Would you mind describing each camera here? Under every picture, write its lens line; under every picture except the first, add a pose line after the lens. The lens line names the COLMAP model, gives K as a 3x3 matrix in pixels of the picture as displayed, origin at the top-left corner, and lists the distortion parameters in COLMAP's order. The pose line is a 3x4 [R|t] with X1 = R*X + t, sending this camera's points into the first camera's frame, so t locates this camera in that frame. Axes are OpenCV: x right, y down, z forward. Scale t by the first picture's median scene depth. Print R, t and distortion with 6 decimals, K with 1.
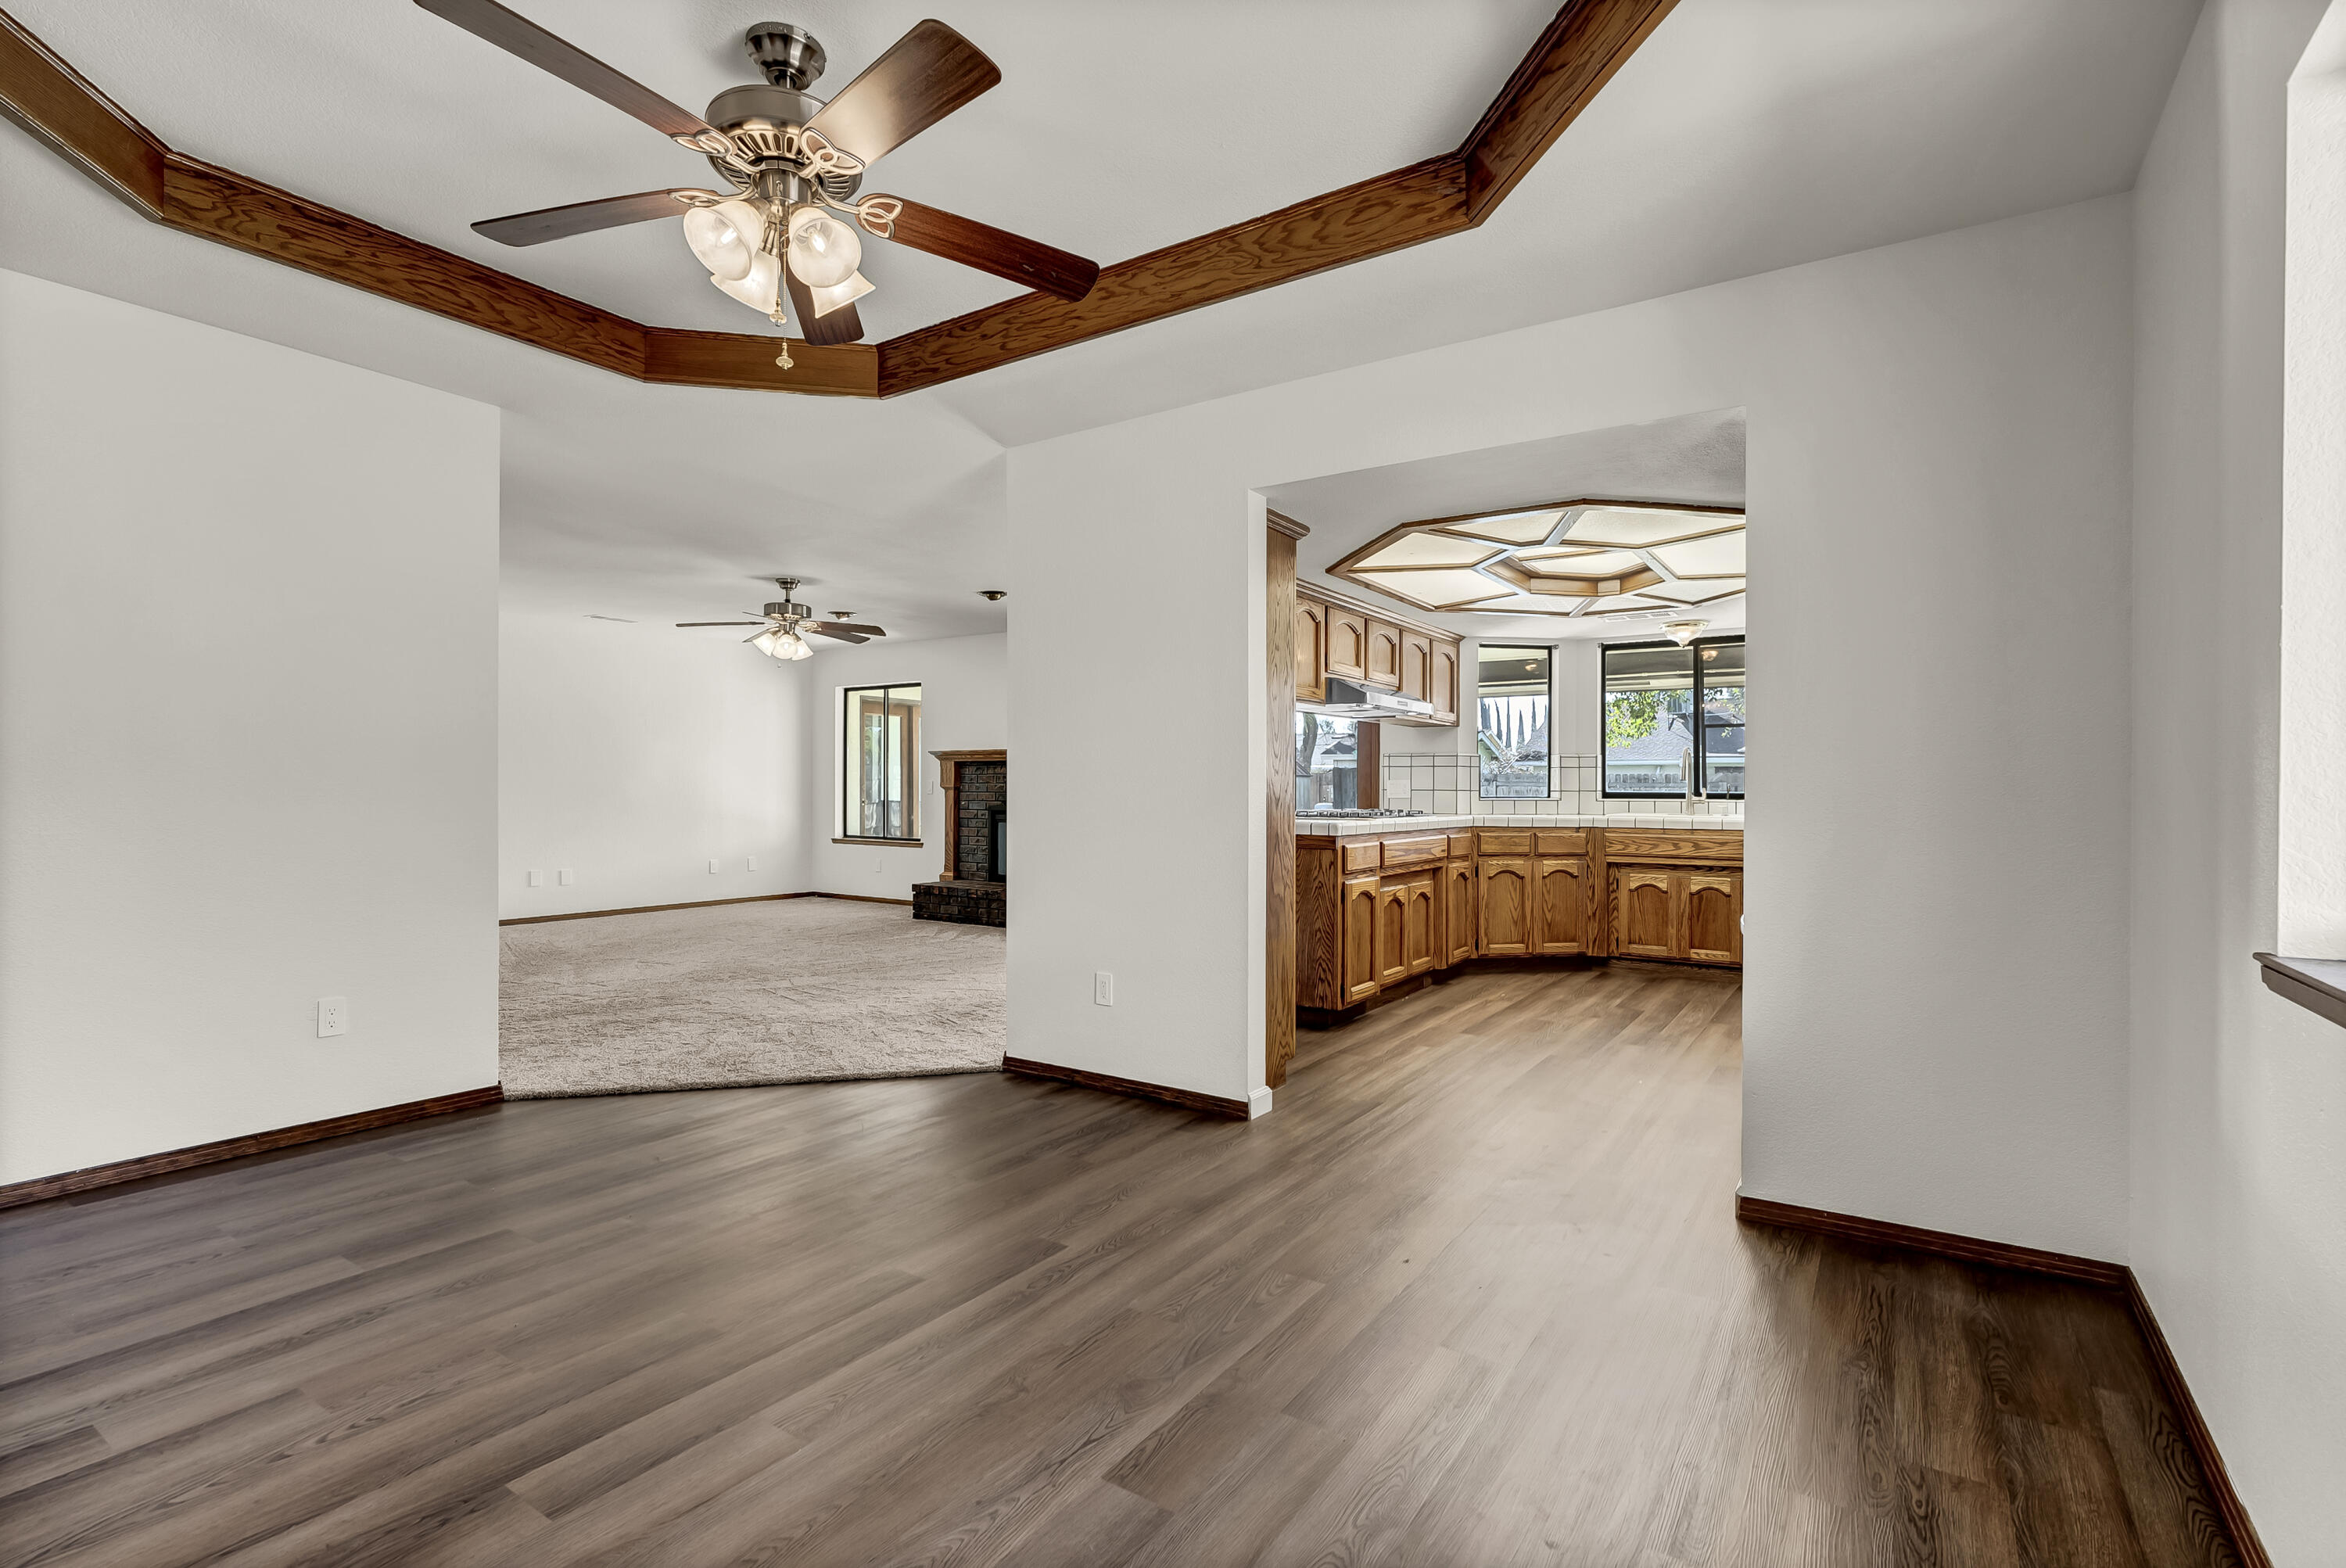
lens RADIAL K [[1082.8, 0, 1165.3], [0, 1082.8, 797.8], [0, 0, 1]] dist [-0.004532, 0.000906]
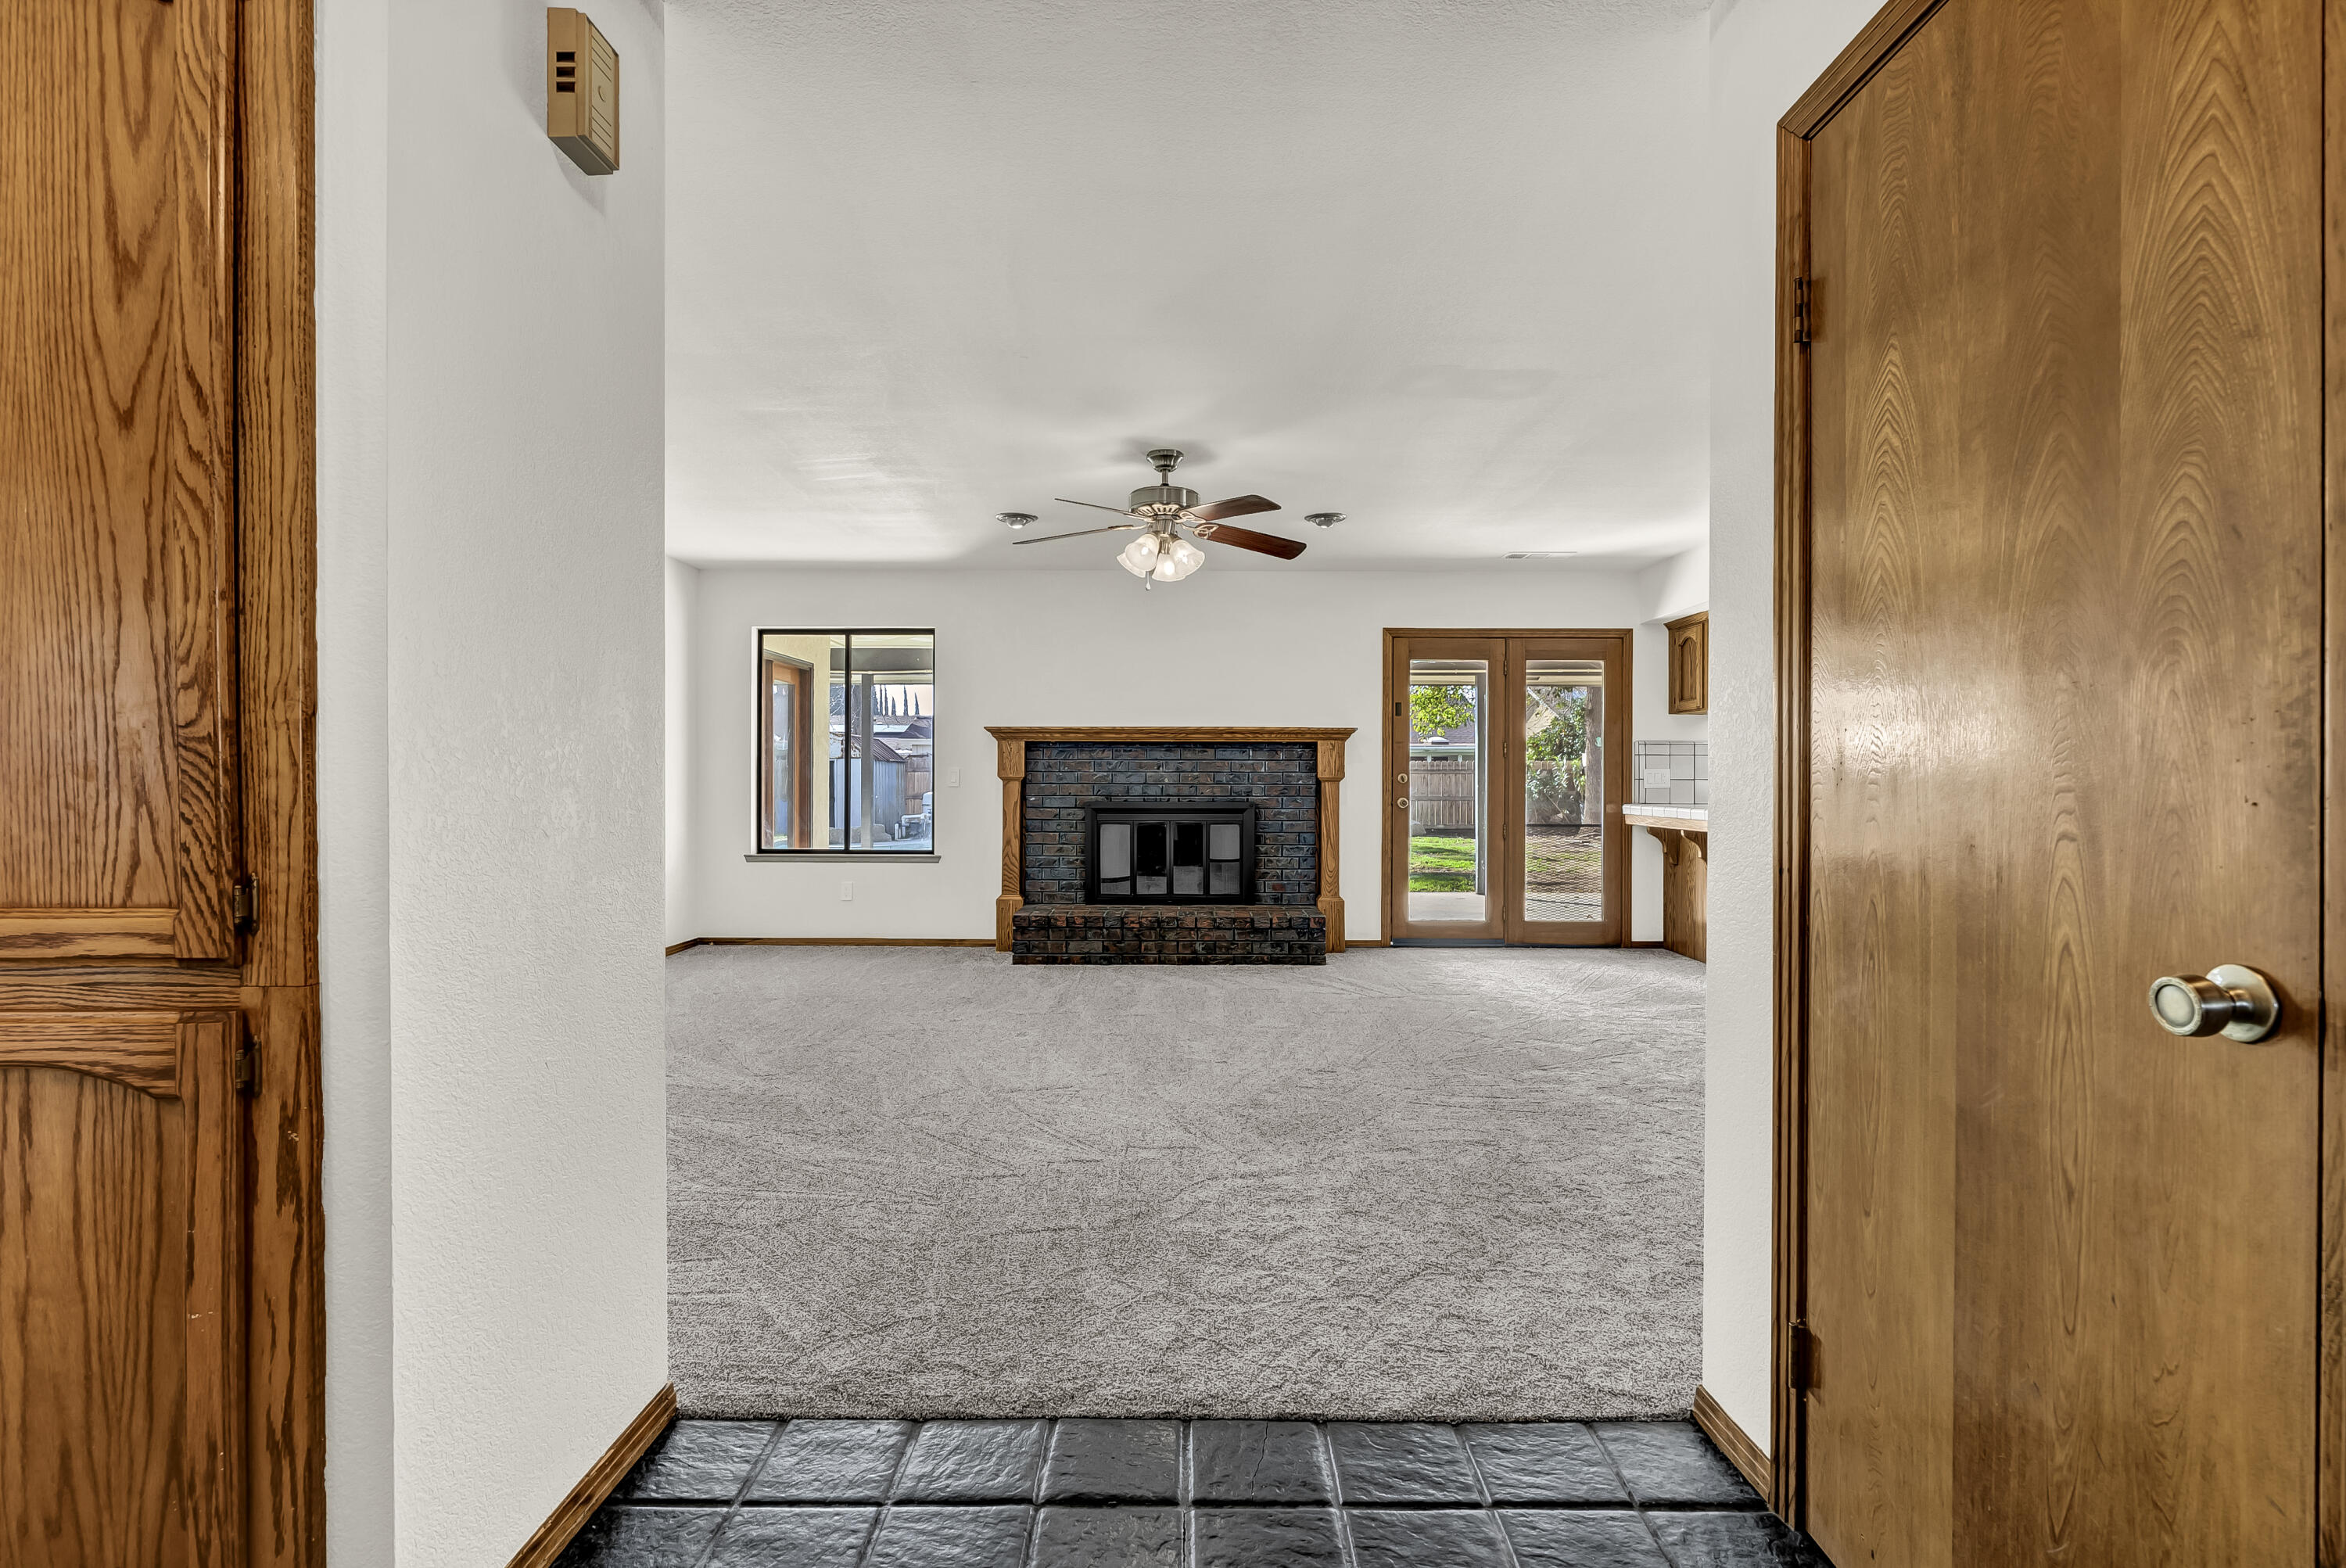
lens RADIAL K [[1082.8, 0, 1178.2], [0, 1082.8, 789.1], [0, 0, 1]] dist [-0.004532, 0.000906]
pose [[0.833941, -0.007981, 0.551796, -0.515770], [0.005688, 0.999967, 0.005866, -0.005710], [-0.551825, -0.001753, 0.833958, 0.344302]]
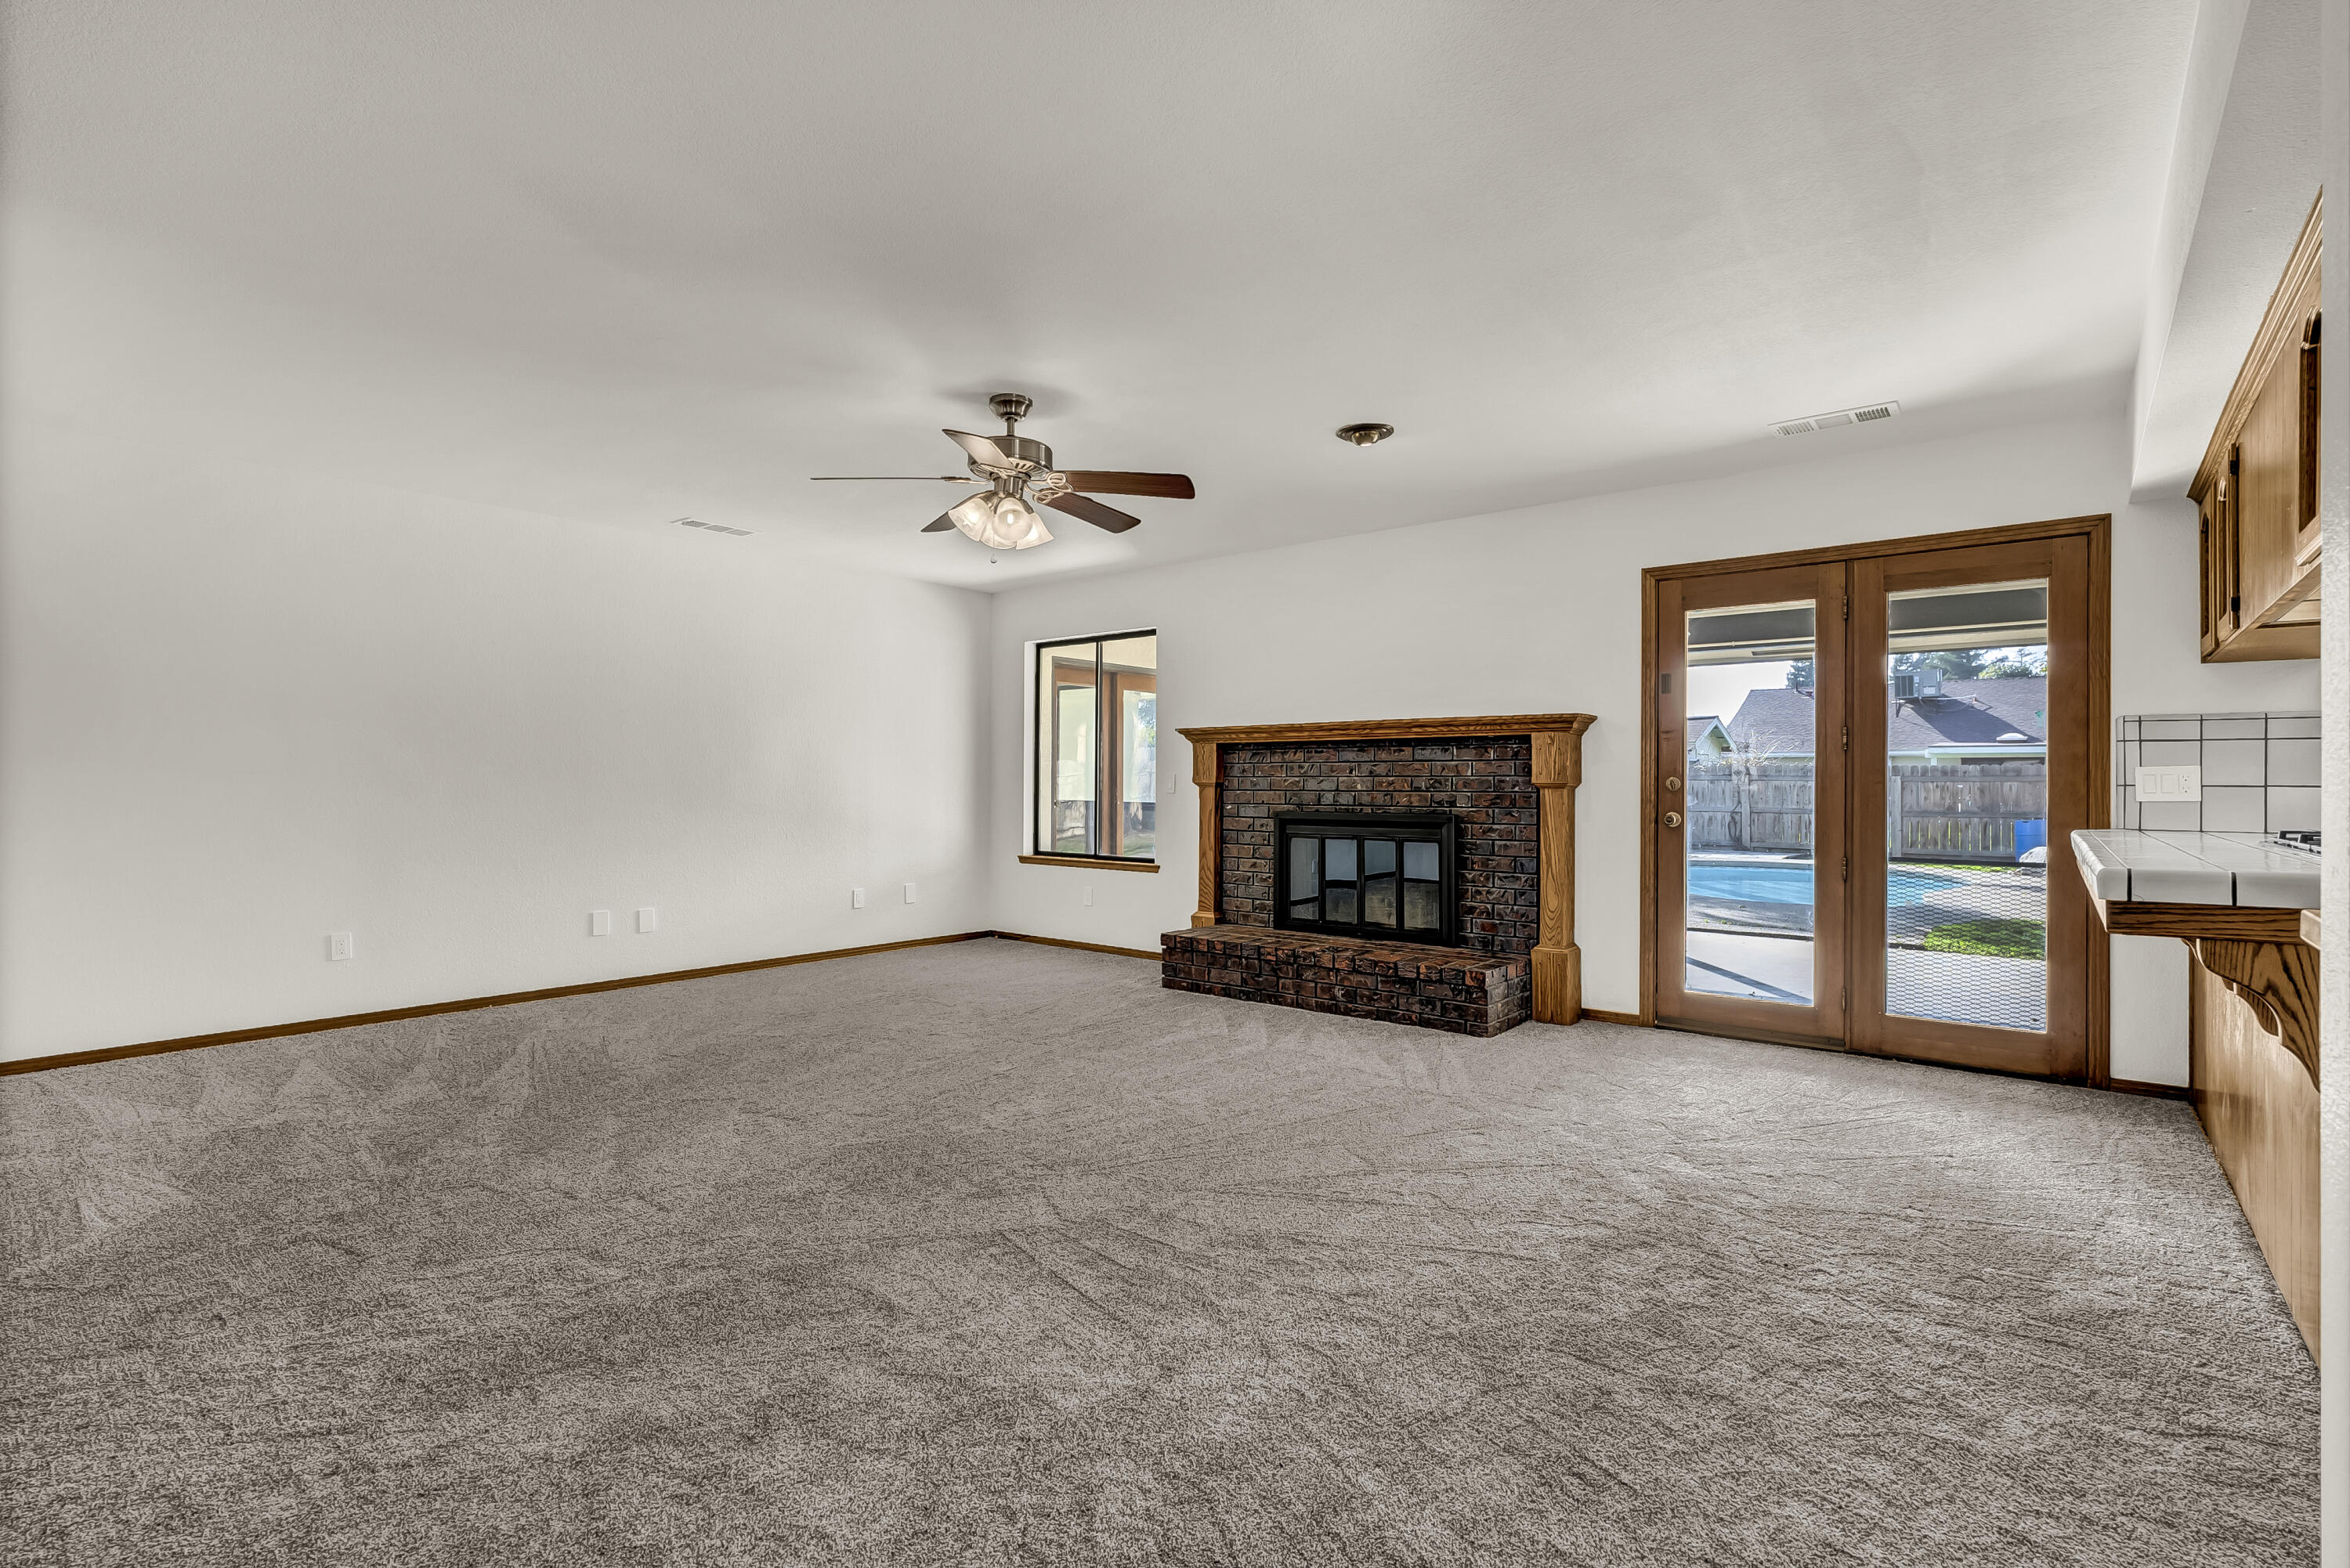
lens RADIAL K [[1084.5, 0, 1174.1], [0, 1084.5, 789.1], [0, 0, 1]] dist [-0.004532, 0.000906]
pose [[0.995621, -0.001049, -0.093471, -0.161187], [0.000548, 0.999985, -0.005380, -0.002672], [0.093475, 0.005305, 0.995607, 0.348125]]
